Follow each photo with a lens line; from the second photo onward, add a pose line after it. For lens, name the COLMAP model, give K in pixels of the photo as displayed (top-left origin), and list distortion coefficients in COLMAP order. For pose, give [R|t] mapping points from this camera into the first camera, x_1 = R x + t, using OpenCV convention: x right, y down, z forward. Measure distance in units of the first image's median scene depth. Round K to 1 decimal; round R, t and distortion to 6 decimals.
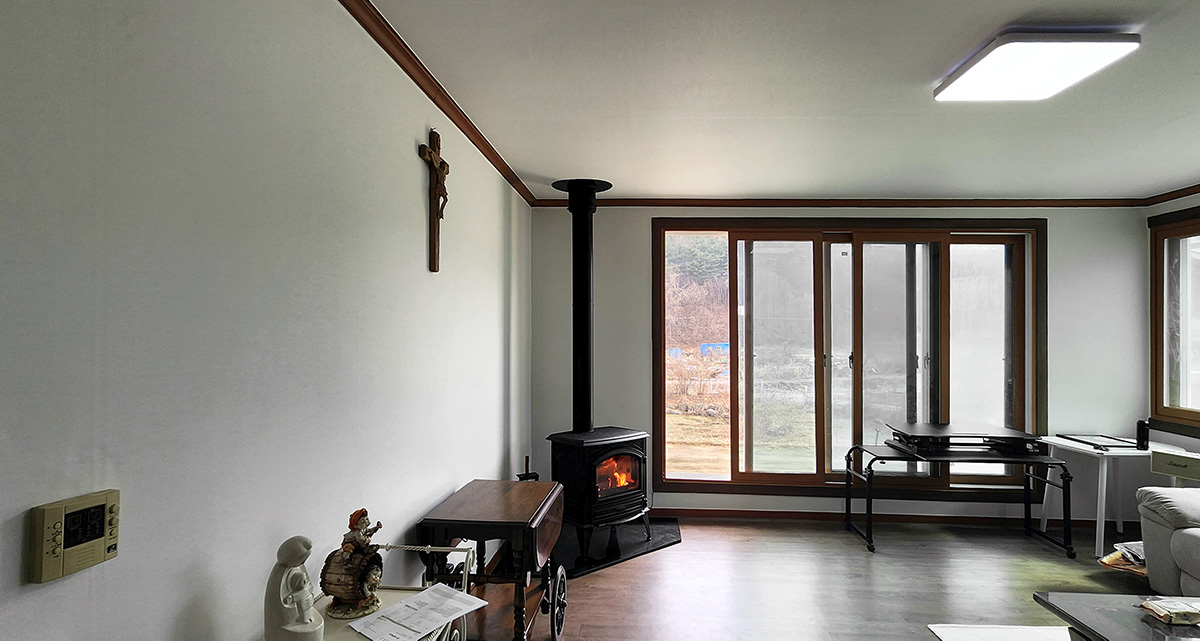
lens RADIAL K [[596.8, 0, 541.3], [0, 596.8, 342.3], [0, 0, 1]] dist [-0.003087, 0.001473]
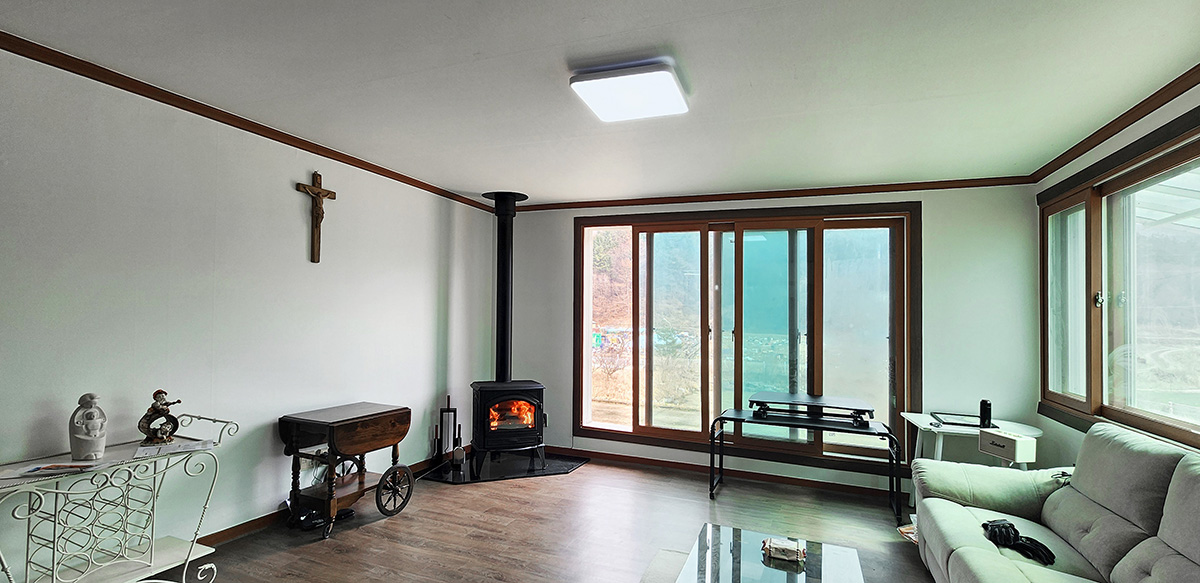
lens RADIAL K [[511.7, 0, 539.5], [0, 511.7, 316.4], [0, 0, 1]] dist [-0.000023, -0.000392]
pose [[0.944562, 0.016815, -0.327902, 0.523747], [-0.022344, 0.999664, -0.013101, 0.017896], [0.327571, 0.019702, 0.944621, -0.046995]]
